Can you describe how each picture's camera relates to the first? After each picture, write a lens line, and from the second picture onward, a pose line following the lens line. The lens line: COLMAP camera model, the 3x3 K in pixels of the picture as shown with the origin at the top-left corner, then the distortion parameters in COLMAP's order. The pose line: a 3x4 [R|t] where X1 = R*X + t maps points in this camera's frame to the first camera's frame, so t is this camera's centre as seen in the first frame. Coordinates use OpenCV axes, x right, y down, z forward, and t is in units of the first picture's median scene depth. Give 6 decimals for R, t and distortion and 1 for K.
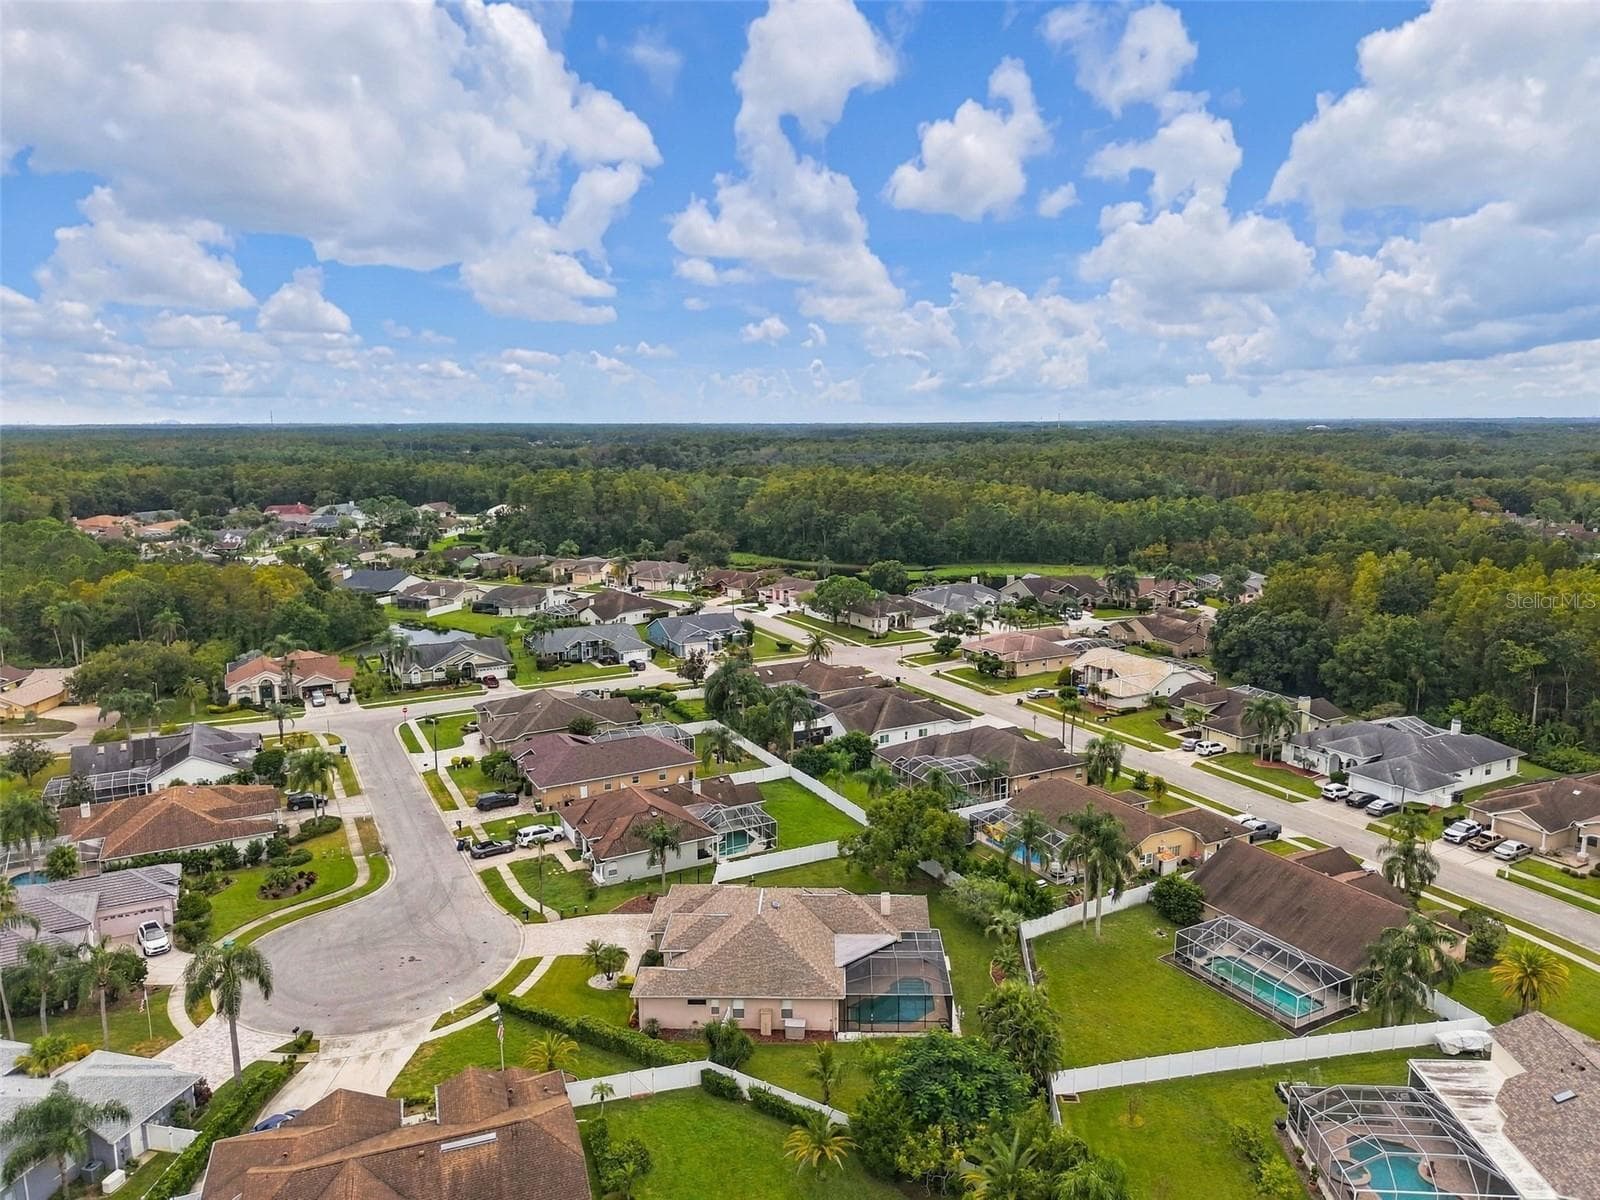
lens RADIAL K [[1081.0, 0, 800.0], [0, 1081.0, 600.0], [0, 0, 1]] dist [0.001518, 0.005034]
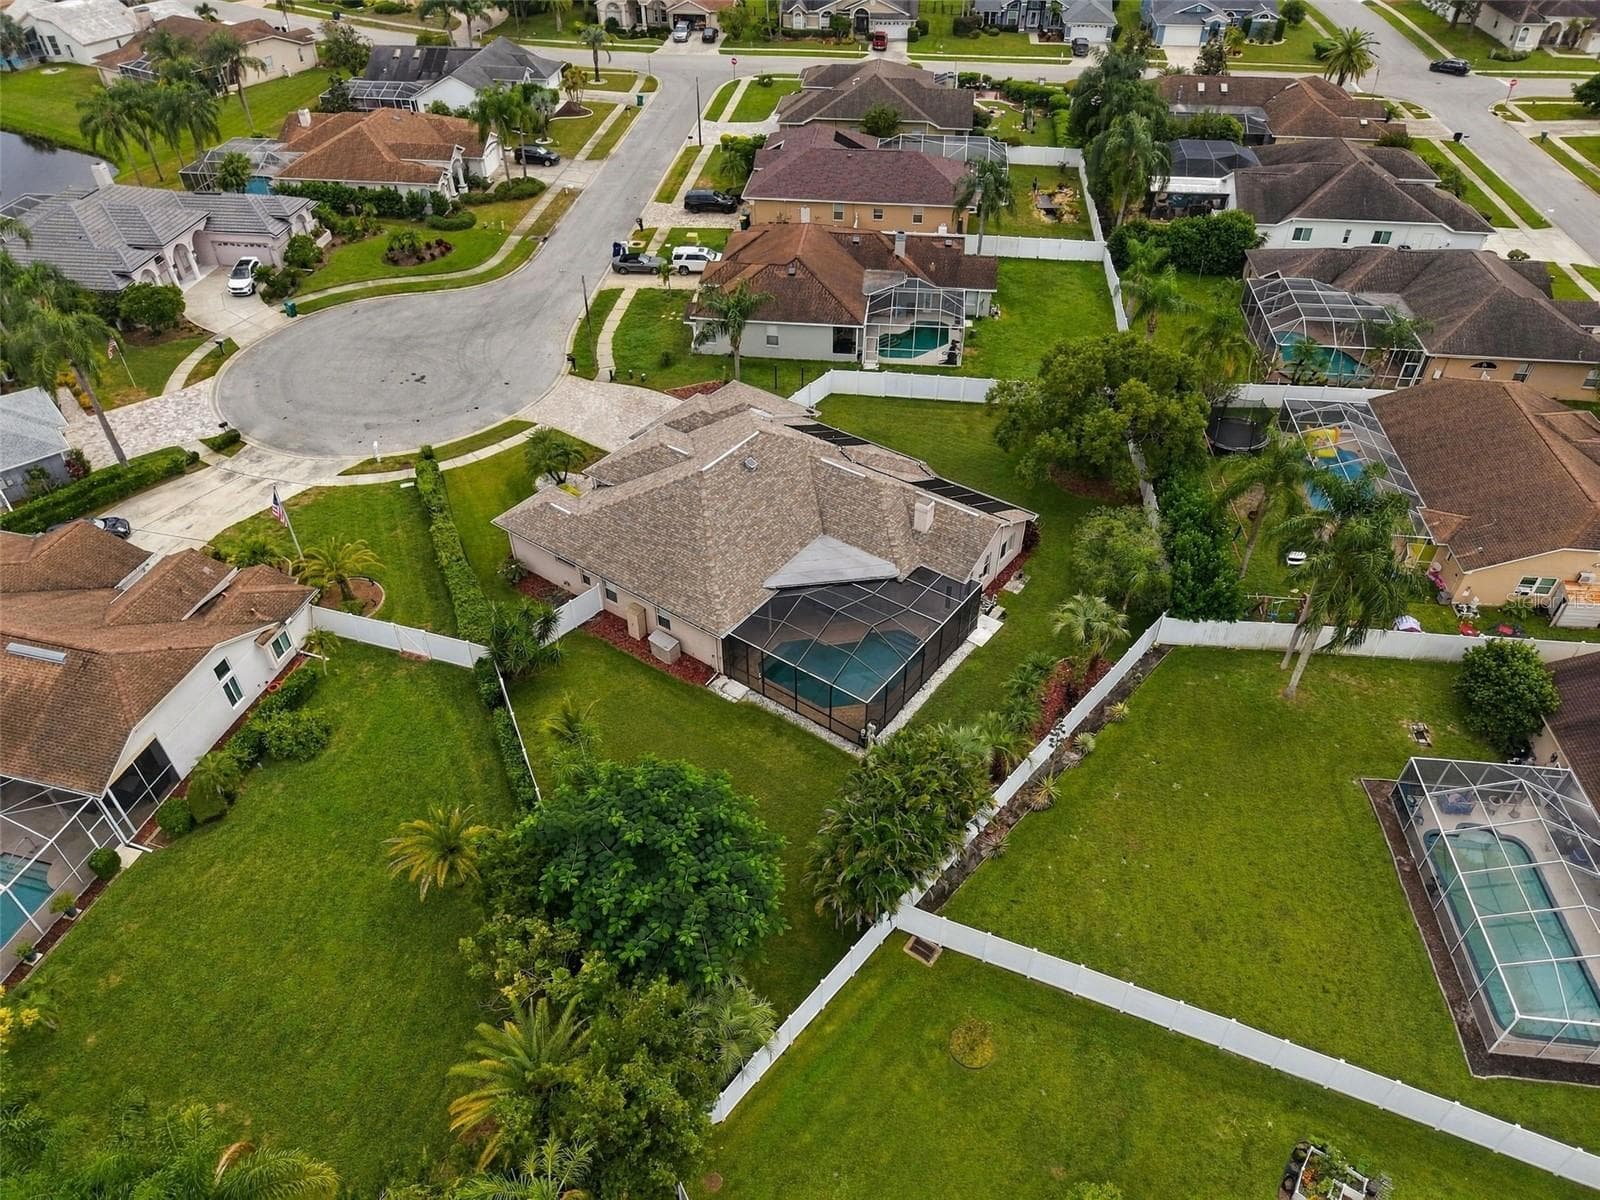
lens RADIAL K [[1081.0, 0, 800.0], [0, 1081.0, 600.0], [0, 0, 1]] dist [0.001518, 0.005034]
pose [[0.820828, 0.373139, -0.432445, 0.225666], [-0.097980, 0.837877, 0.536993, 0.000720], [0.562709, -0.398408, 0.724313, 0.372188]]
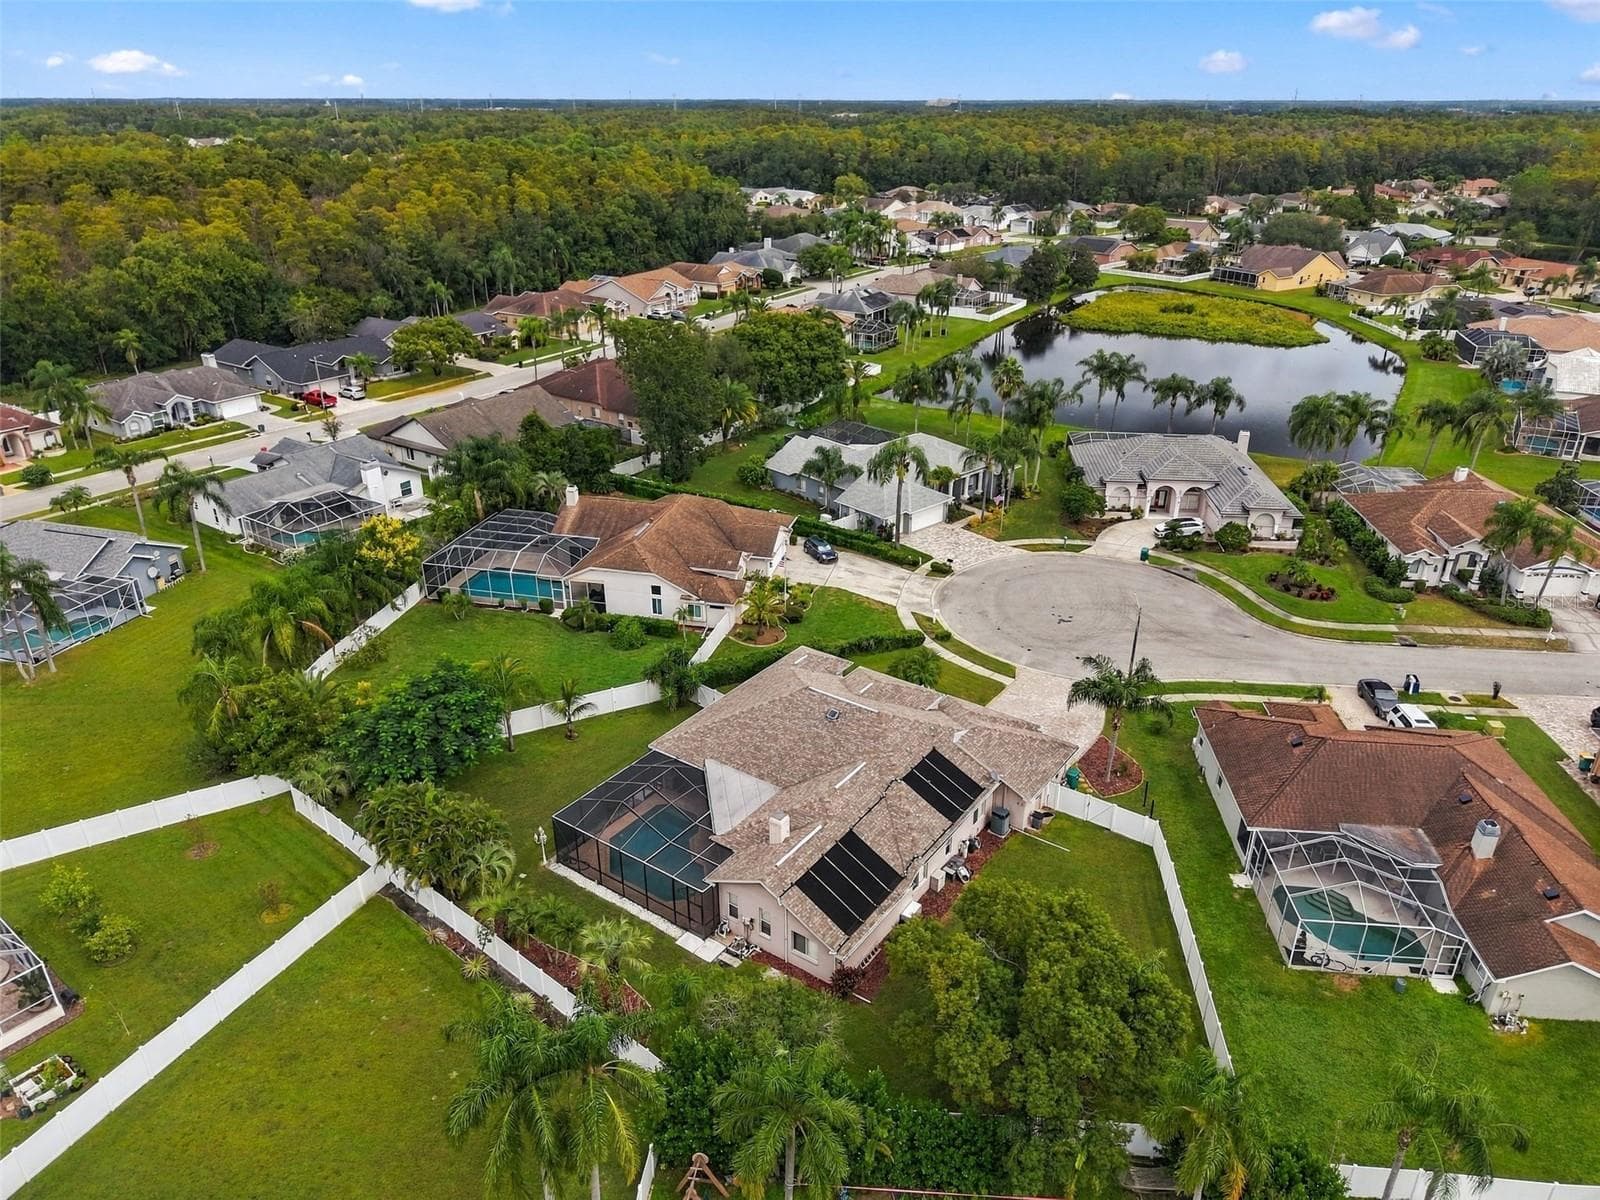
lens RADIAL K [[1081.0, 0, 800.0], [0, 1081.0, 600.0], [0, 0, 1]] dist [0.001518, 0.005034]
pose [[-0.560263, 0.352322, -0.749649, 0.350173], [-0.135357, 0.853922, 0.502490, -0.092563], [0.817180, 0.382997, -0.430732, 0.906656]]
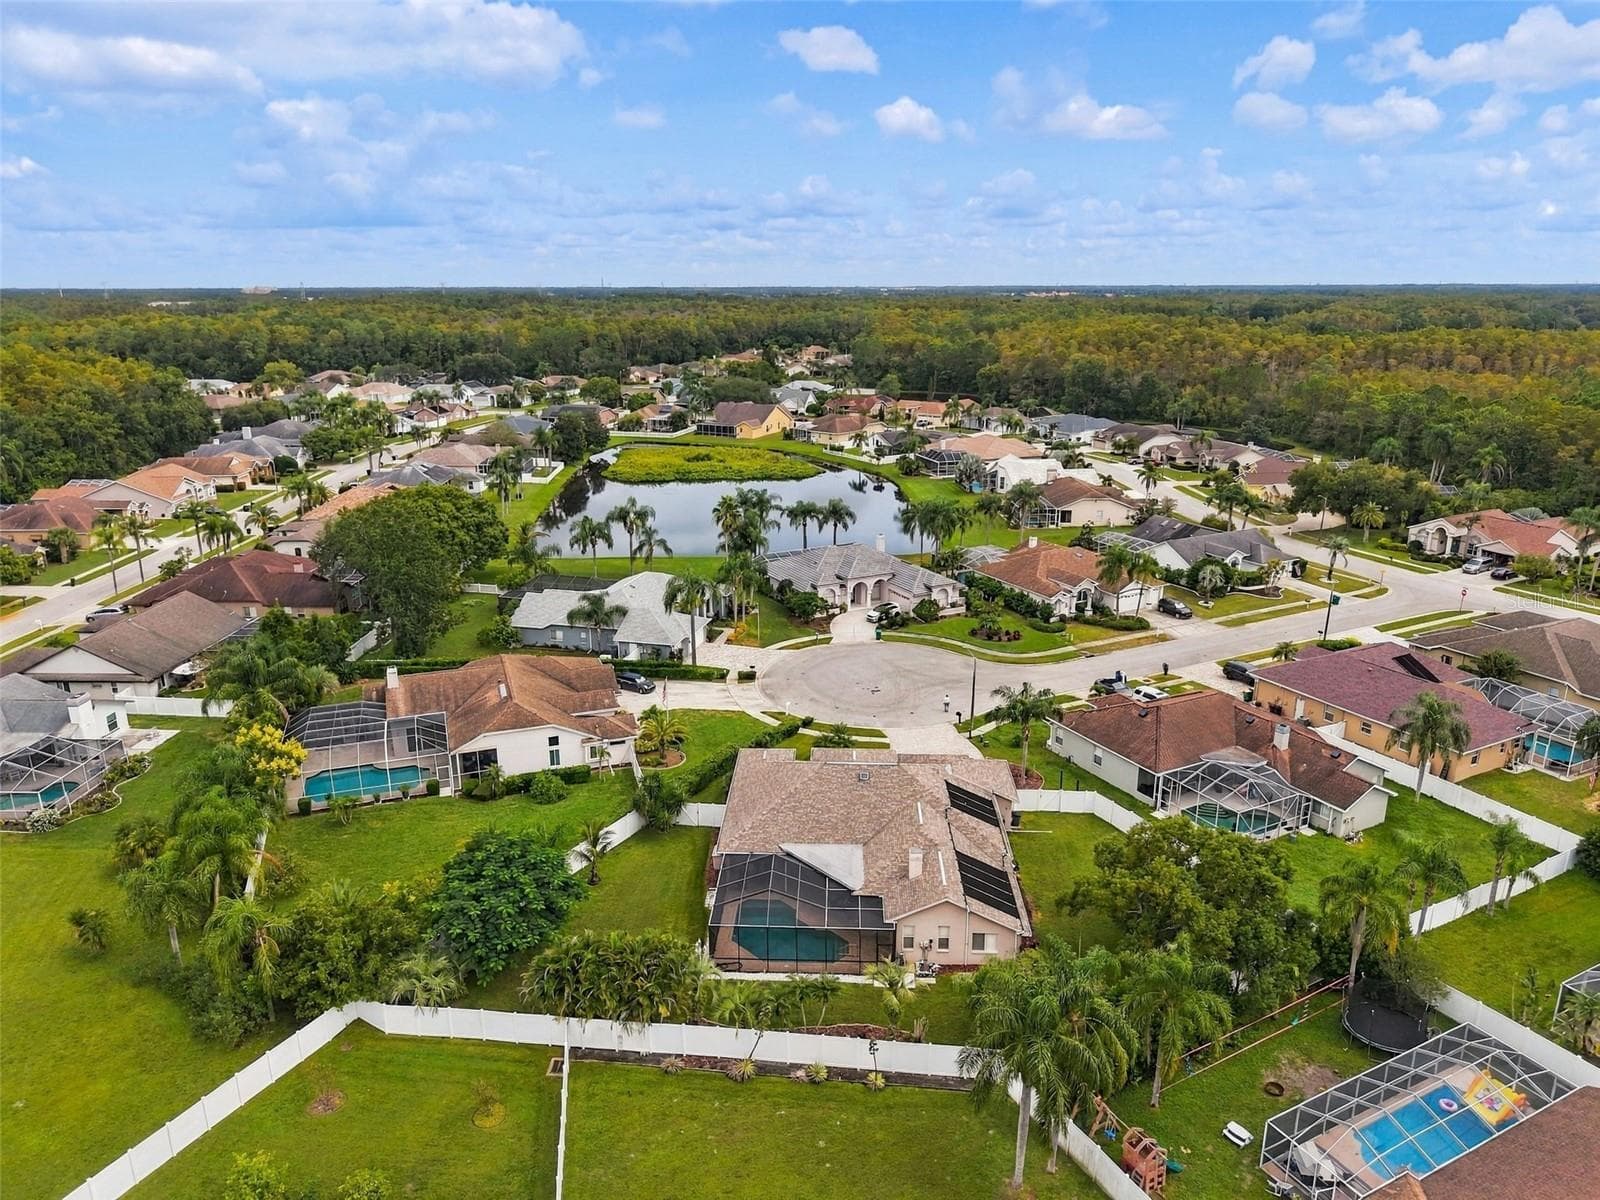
lens RADIAL K [[1070.8, 0, 800.0], [0, 1070.8, 600.0], [0, 0, 1]] dist [0.069942, -0.117448]
pose [[-0.017558, 0.284938, -0.958385, 0.522871], [-0.162137, 0.945034, 0.283939, -0.049810], [0.986612, 0.160375, 0.029606, 0.654161]]
